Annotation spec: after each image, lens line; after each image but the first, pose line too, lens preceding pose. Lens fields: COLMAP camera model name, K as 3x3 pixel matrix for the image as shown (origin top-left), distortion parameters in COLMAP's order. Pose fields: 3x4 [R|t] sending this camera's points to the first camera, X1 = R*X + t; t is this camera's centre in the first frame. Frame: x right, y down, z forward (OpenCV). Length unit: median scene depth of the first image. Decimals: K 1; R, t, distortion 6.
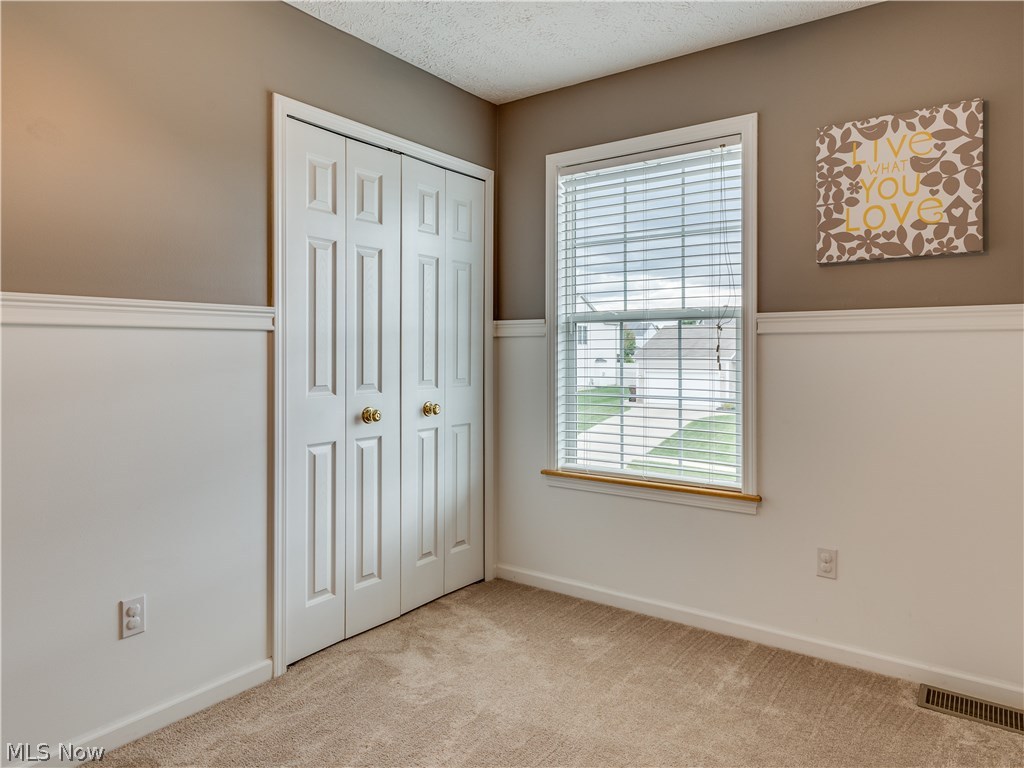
lens RADIAL K [[663.1, 0, 512.0], [0, 663.1, 384.0], [0, 0, 1]] dist [-0.000863, -0.000671]
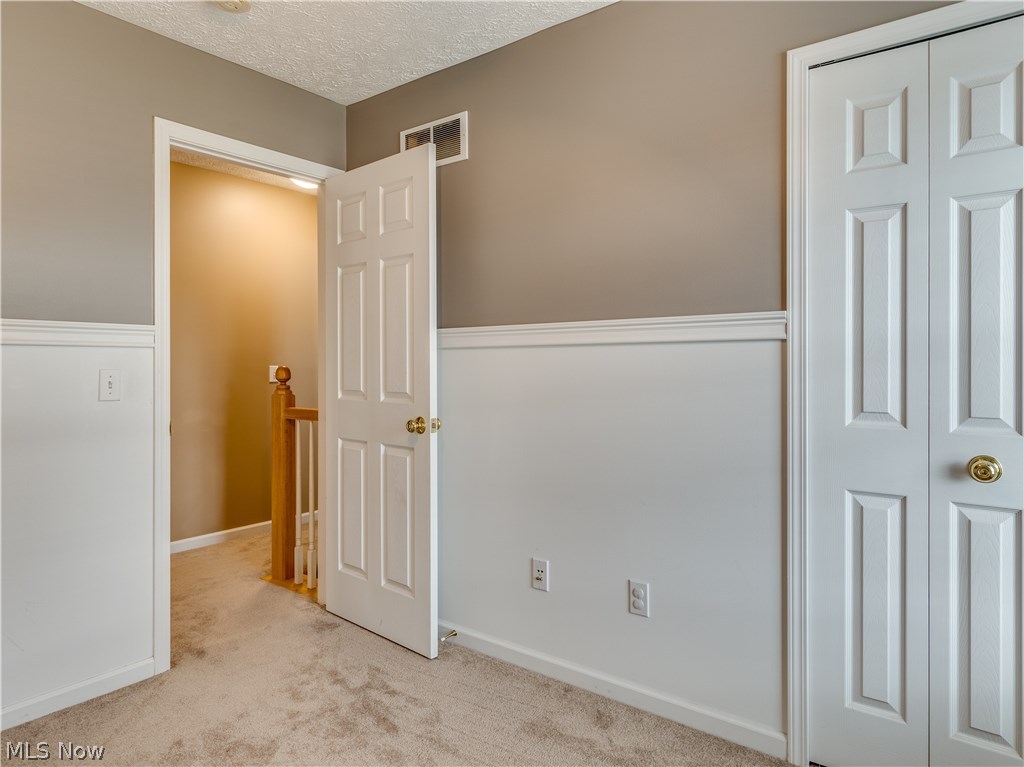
lens RADIAL K [[663.1, 0, 512.0], [0, 663.1, 383.5], [0, 0, 1]] dist [-0.000863, -0.000671]
pose [[-0.033384, 0.029441, -0.999009, 0.474595], [-0.049551, 0.998288, 0.031076, -0.034114], [0.998214, 0.050539, -0.031868, 0.684074]]
